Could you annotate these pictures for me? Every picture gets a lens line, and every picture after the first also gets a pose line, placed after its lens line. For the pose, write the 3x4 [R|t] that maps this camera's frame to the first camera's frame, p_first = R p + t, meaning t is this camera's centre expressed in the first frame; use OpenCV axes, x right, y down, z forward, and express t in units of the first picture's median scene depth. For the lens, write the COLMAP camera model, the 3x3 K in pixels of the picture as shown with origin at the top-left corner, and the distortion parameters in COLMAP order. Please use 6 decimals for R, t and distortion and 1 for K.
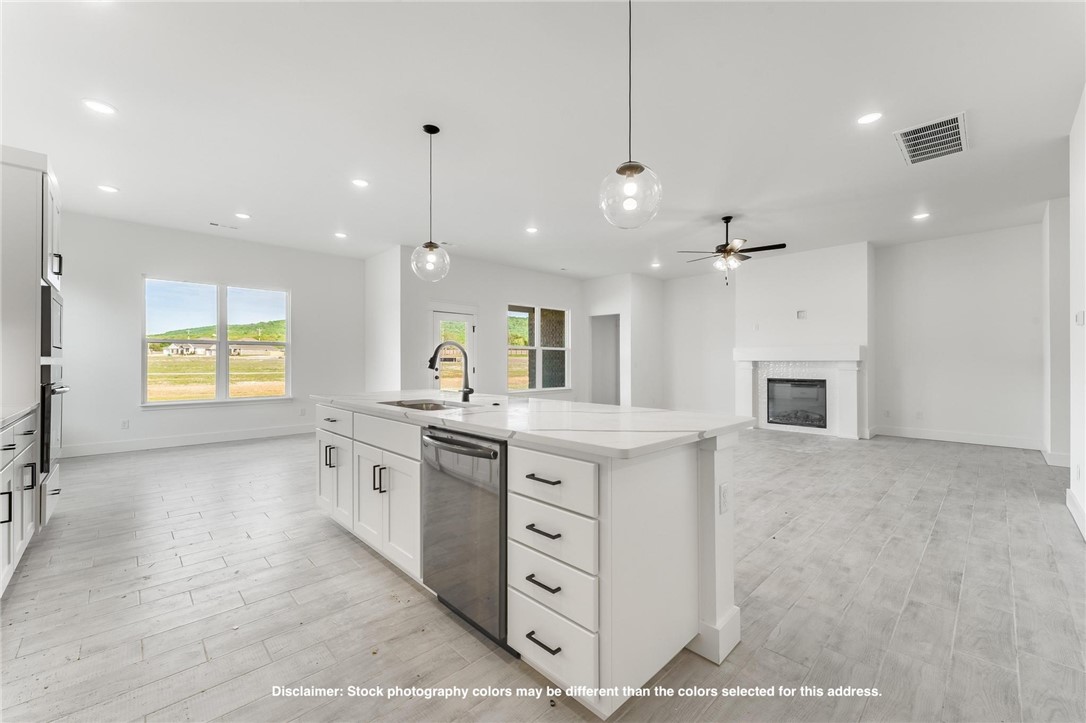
lens RADIAL K [[434.4, 0, 544.6], [0, 434.4, 360.2], [0, 0, 1]] dist [0.002042, 0.000004]
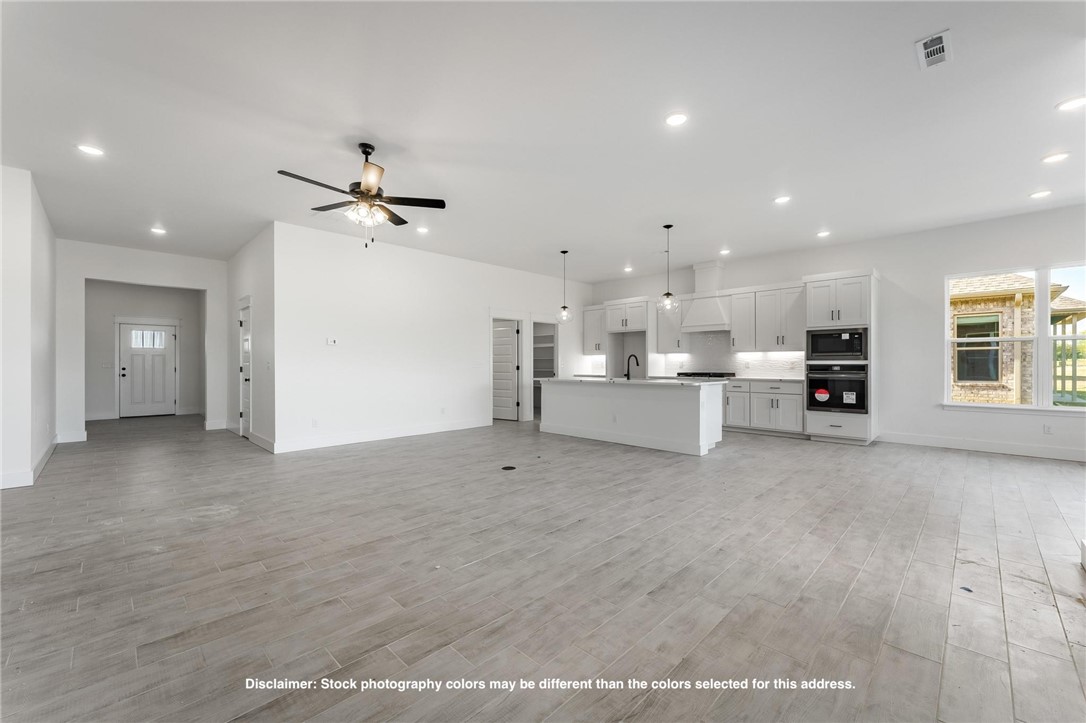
lens RADIAL K [[436.0, 0, 545.1], [0, 436.0, 365.7], [0, 0, 1]] dist [0.002288, -0.000077]
pose [[-0.999761, 0.001748, -0.021777, 0.142176], [0.001798, 0.999996, -0.002263, 0.009770], [0.021773, -0.002302, -0.999760, 1.484607]]
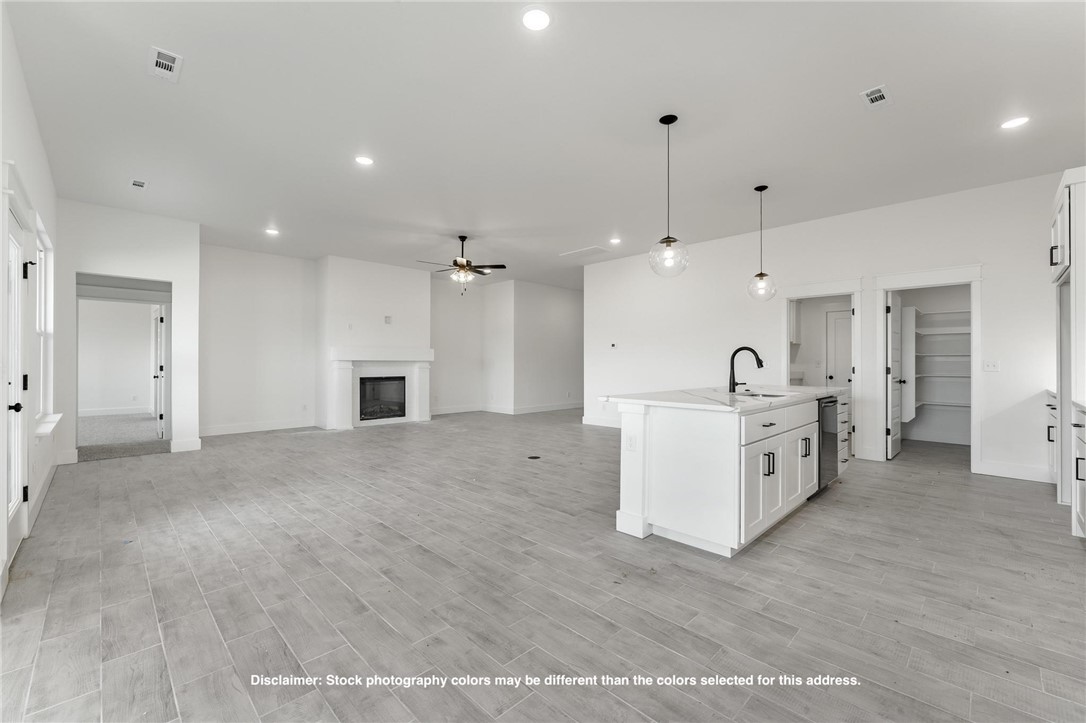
lens RADIAL K [[447.7, 0, 545.2], [0, 447.7, 360.9], [0, 0, 1]] dist [-0.003606, -0.000229]
pose [[-0.016414, 0.003787, 0.999858, -0.682655], [-0.008198, 0.999959, -0.003922, 0.003815], [-0.999832, -0.008261, -0.016382, 0.707921]]
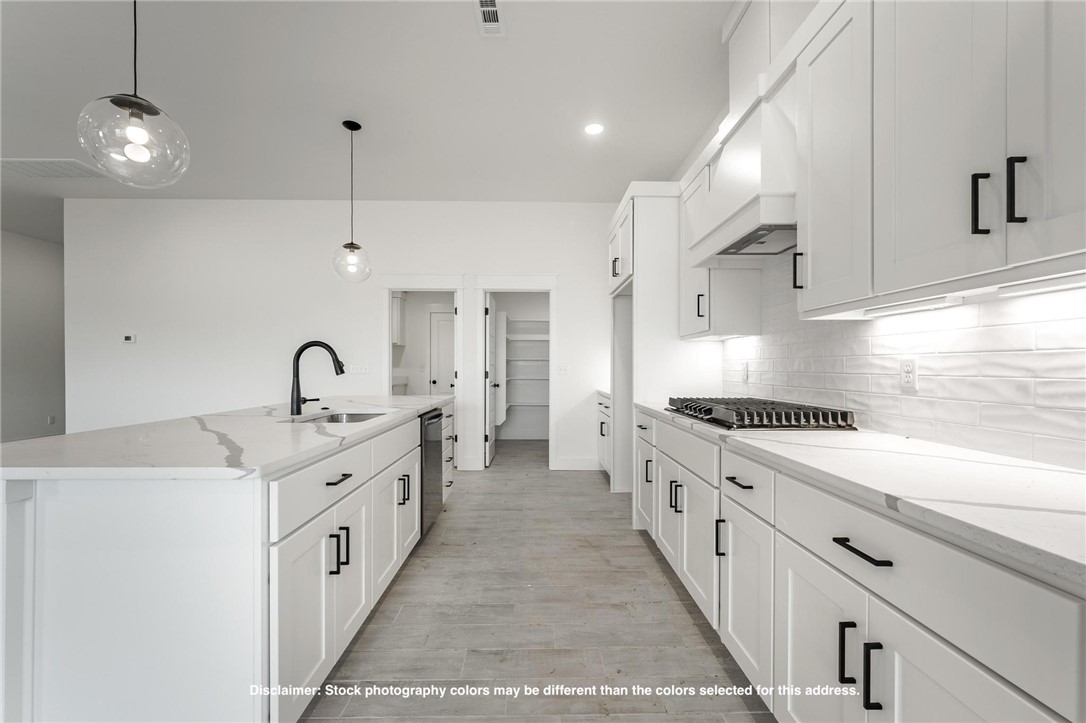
lens RADIAL K [[458.2, 0, 545.1], [0, 458.2, 370.0], [0, 0, 1]] dist [-0.002147, -0.000176]
pose [[-0.733665, -0.005577, 0.679489, -0.490777], [-0.006244, 0.999979, 0.001465, 0.002880], [-0.679483, -0.003168, -0.733684, 0.582902]]
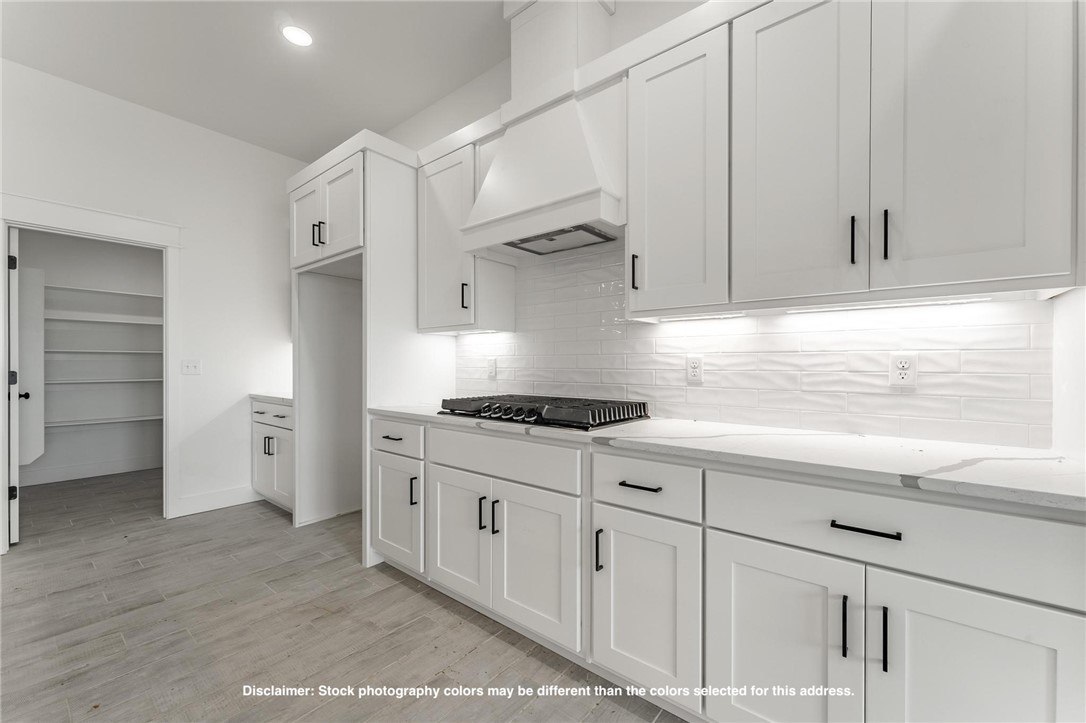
lens RADIAL K [[436.0, 0, 545.1], [0, 436.0, 365.7], [0, 0, 1]] dist [0.002288, -0.000077]
pose [[-0.992670, -0.000863, -0.120852, -0.321959], [-0.000443, 0.999994, -0.003503, 0.002872], [0.120854, -0.003424, -0.992664, 0.543520]]
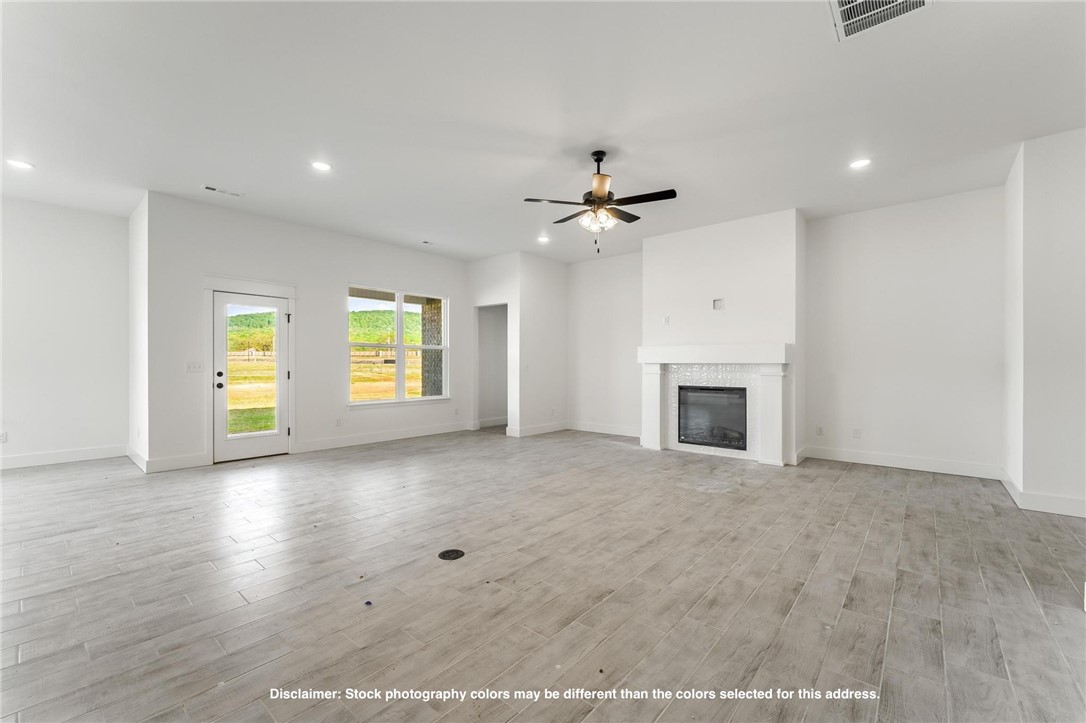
lens RADIAL K [[446.3, 0, 544.7], [0, 446.3, 364.4], [0, 0, 1]] dist [-0.001164, 0.000278]
pose [[0.995309, 0.003137, 0.096696, 0.237585], [-0.003599, 0.999983, 0.004600, 0.000671], [-0.096680, -0.004926, 0.995303, 0.271446]]
